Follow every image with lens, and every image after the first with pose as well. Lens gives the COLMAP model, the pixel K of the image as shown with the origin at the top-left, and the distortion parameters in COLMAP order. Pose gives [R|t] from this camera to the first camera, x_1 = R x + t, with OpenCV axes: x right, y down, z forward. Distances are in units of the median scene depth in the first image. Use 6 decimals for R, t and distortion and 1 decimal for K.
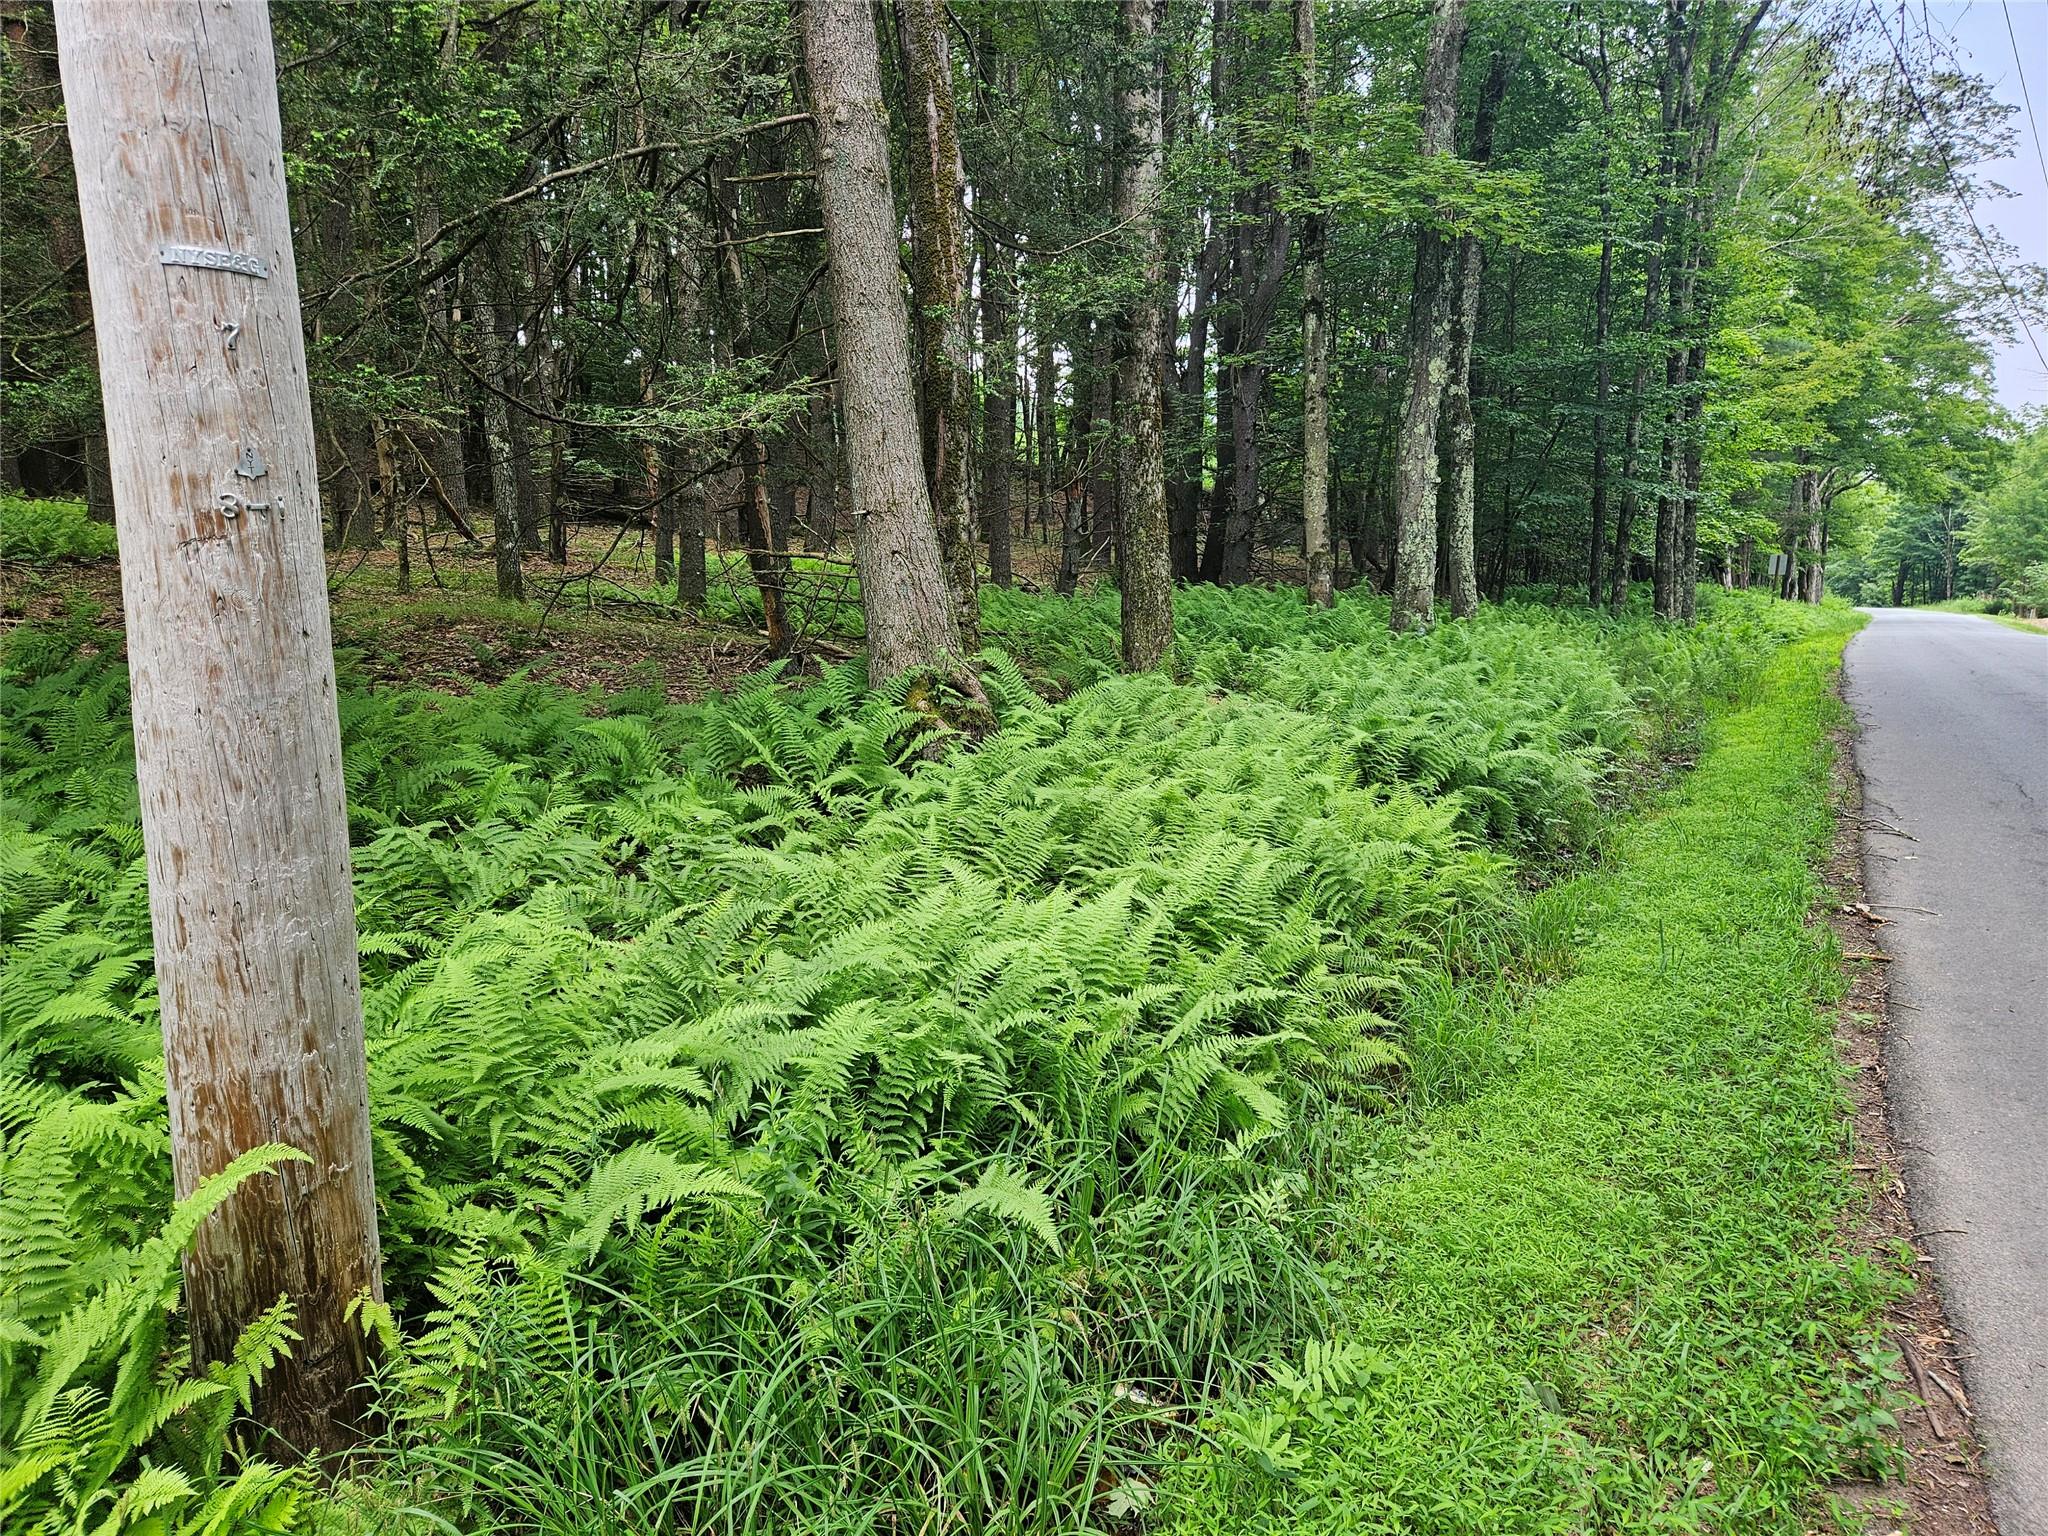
lens RADIAL K [[1378.7, 0, 1026.3], [0, 1378.7, 771.5], [0, 0, 1]] dist [0.081064, -0.067016]
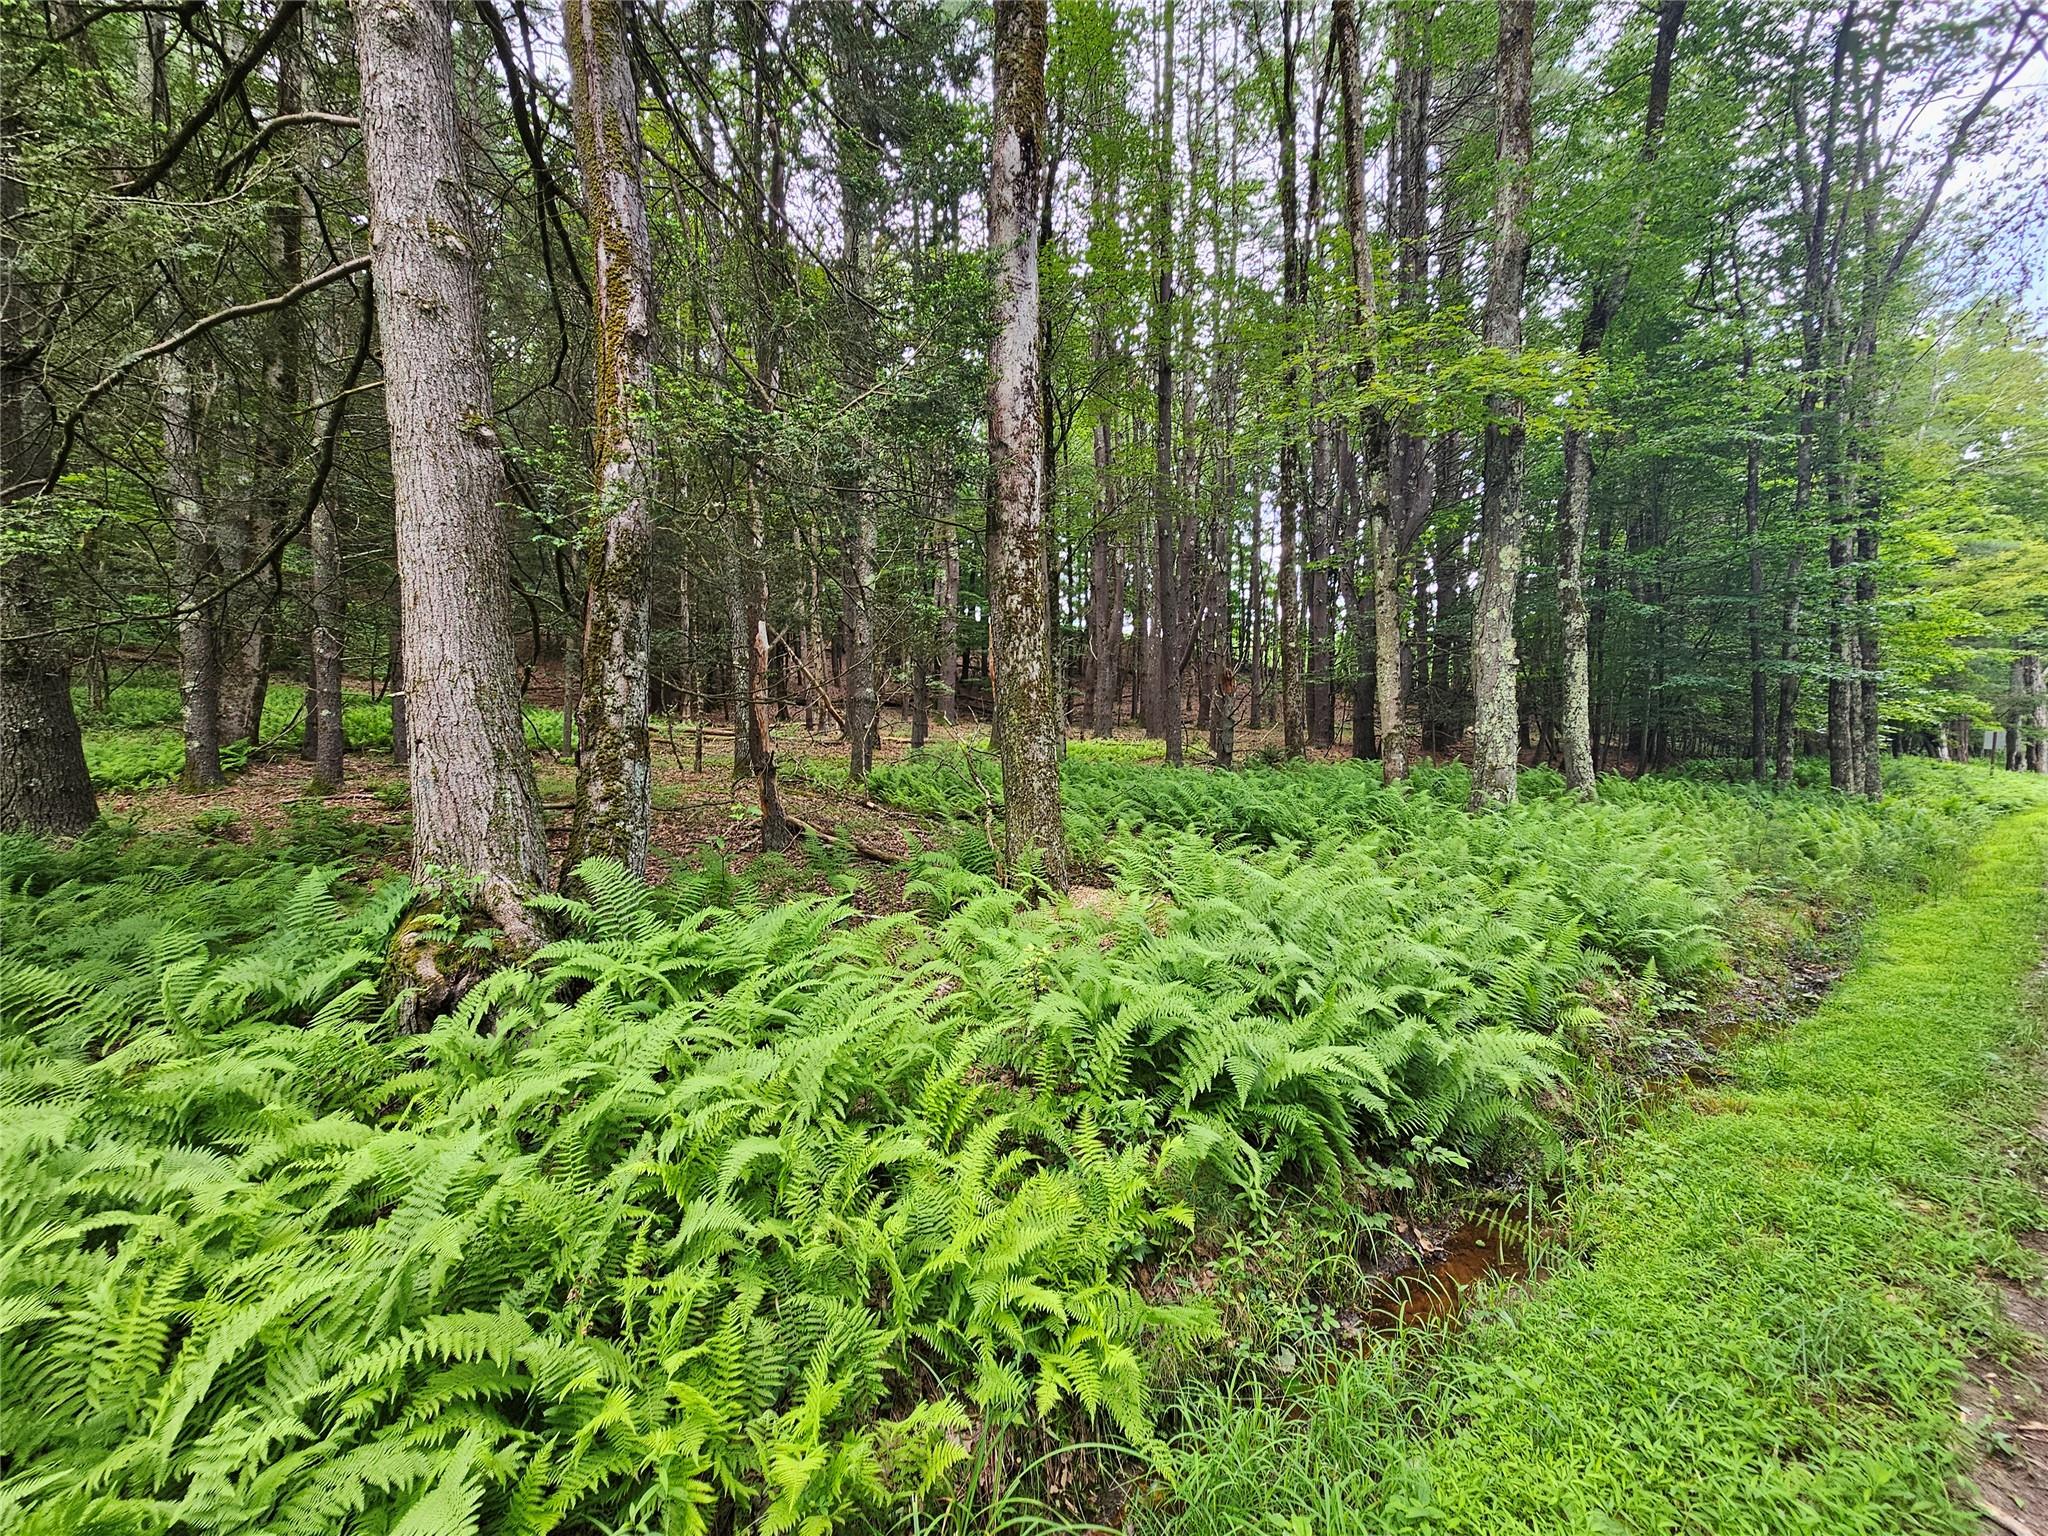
lens RADIAL K [[847.0, 0, 1025.0], [0, 847.0, 777.1], [0, 0, 1]] dist [0.003605, -0.000756]
pose [[0.931932, 0.003624, -0.362615, 0.426178], [-0.043675, 0.993793, -0.102313, -0.107284], [0.359993, 0.111185, 0.926306, 0.702379]]
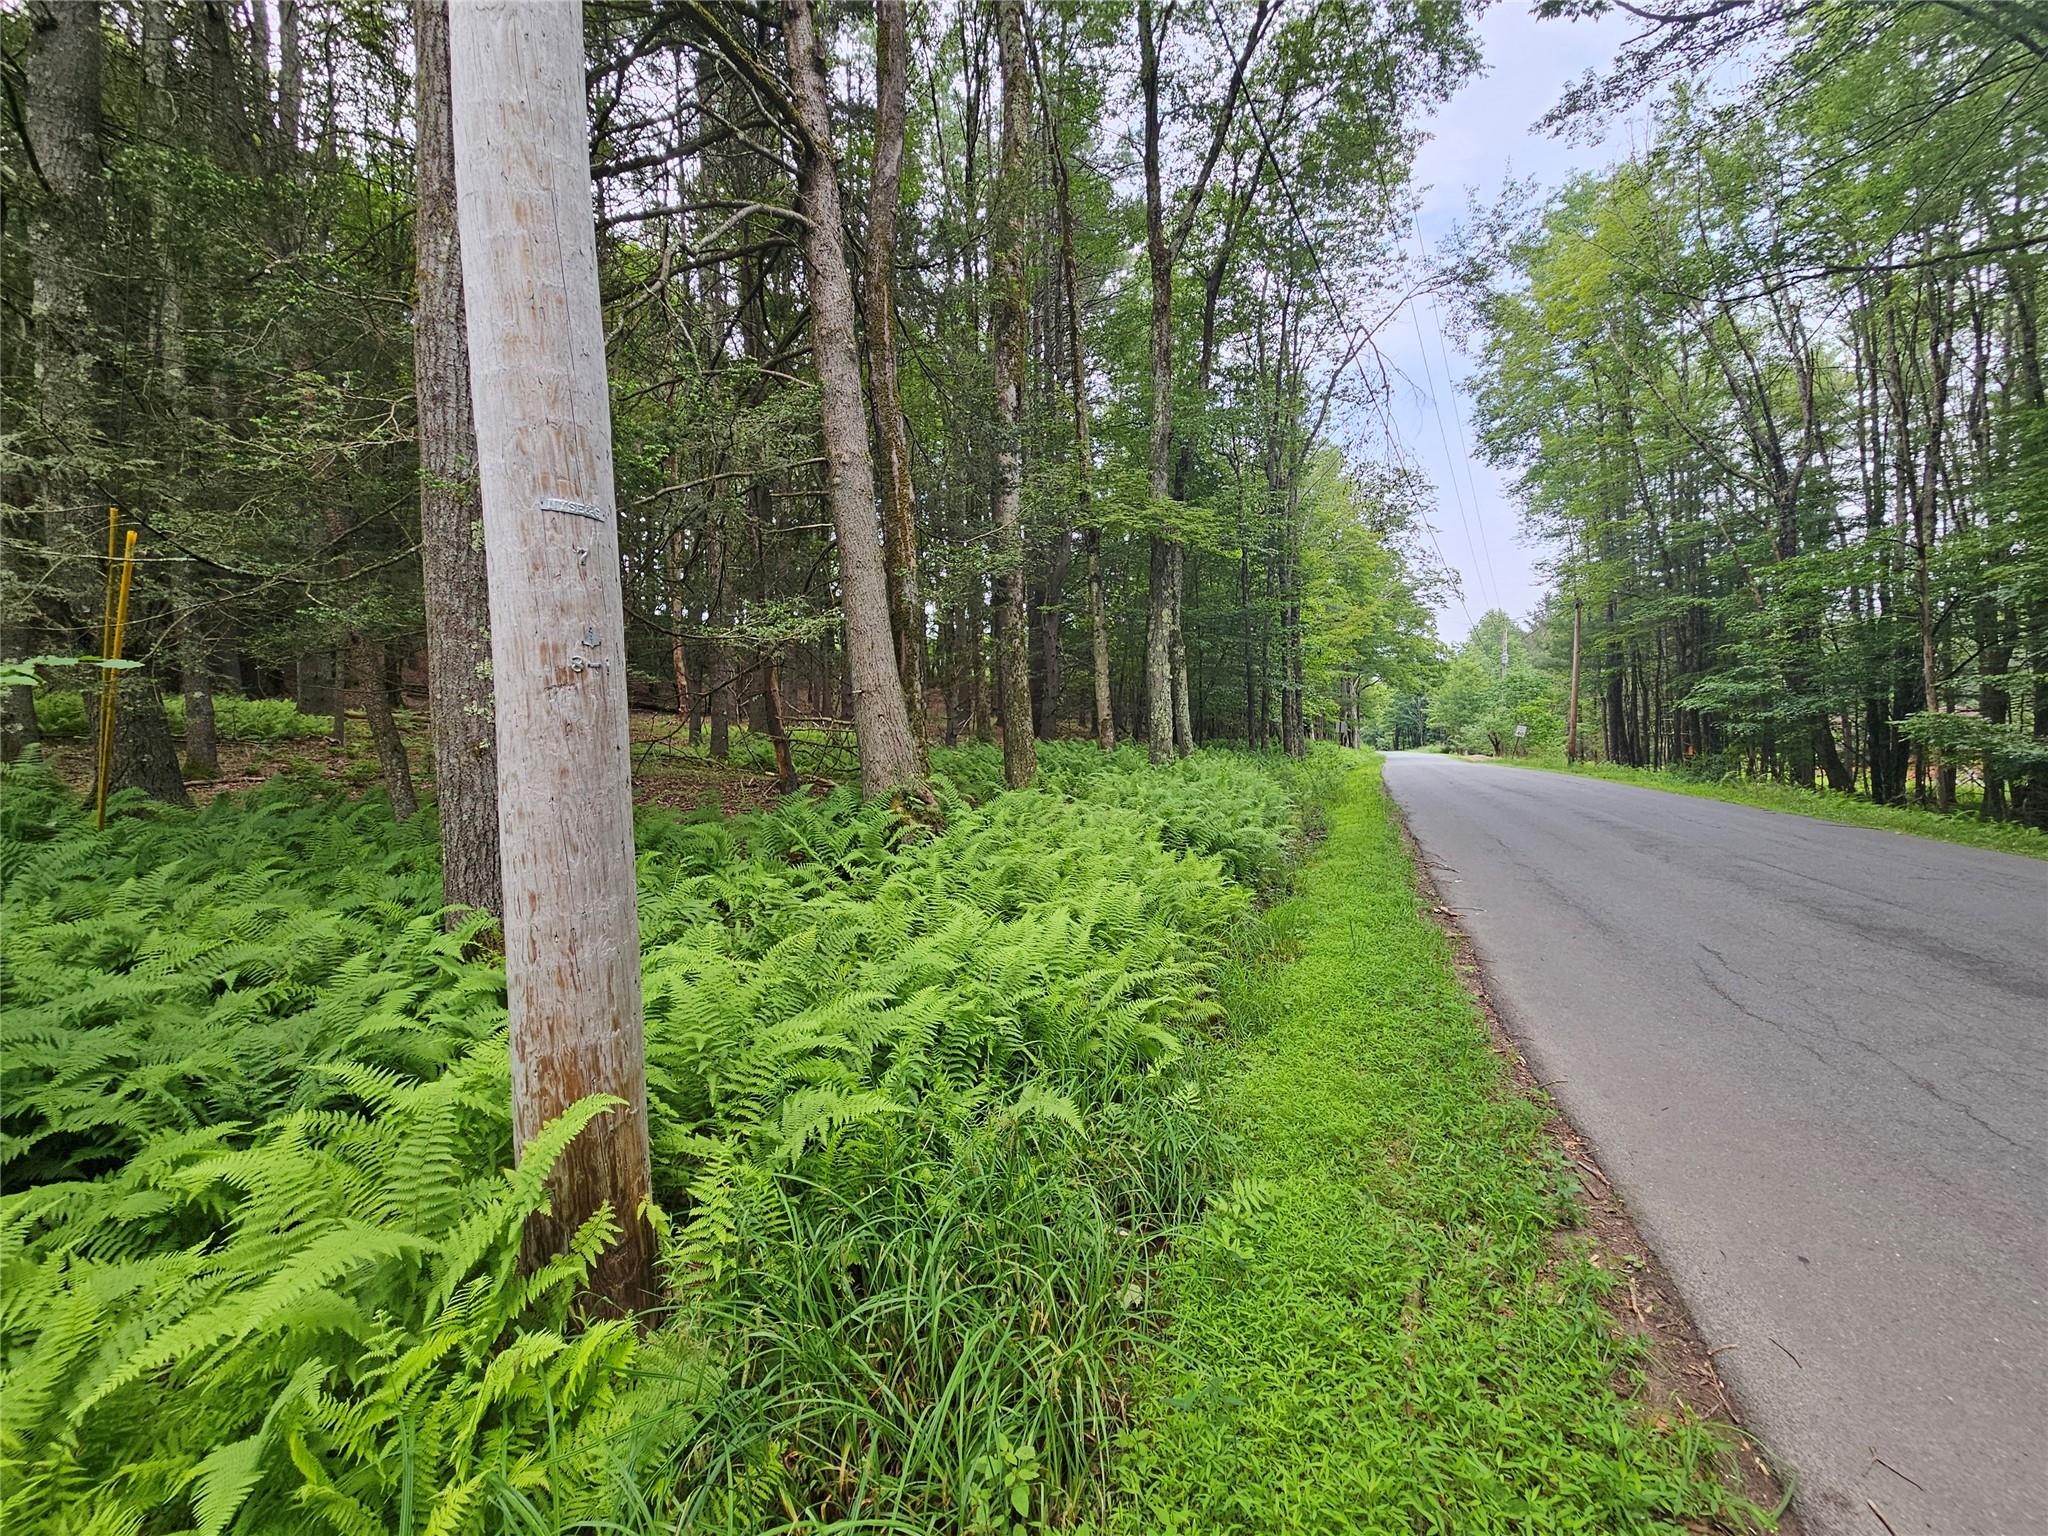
lens RADIAL K [[847.0, 0, 1034.0], [0, 847.0, 773.6], [0, 0, 1]] dist [0.003605, -0.000756]
pose [[0.988666, -0.024465, 0.148122, -0.068739], [0.039283, 0.994415, -0.097954, 0.012317], [-0.144899, 0.102663, 0.984106, 0.011273]]
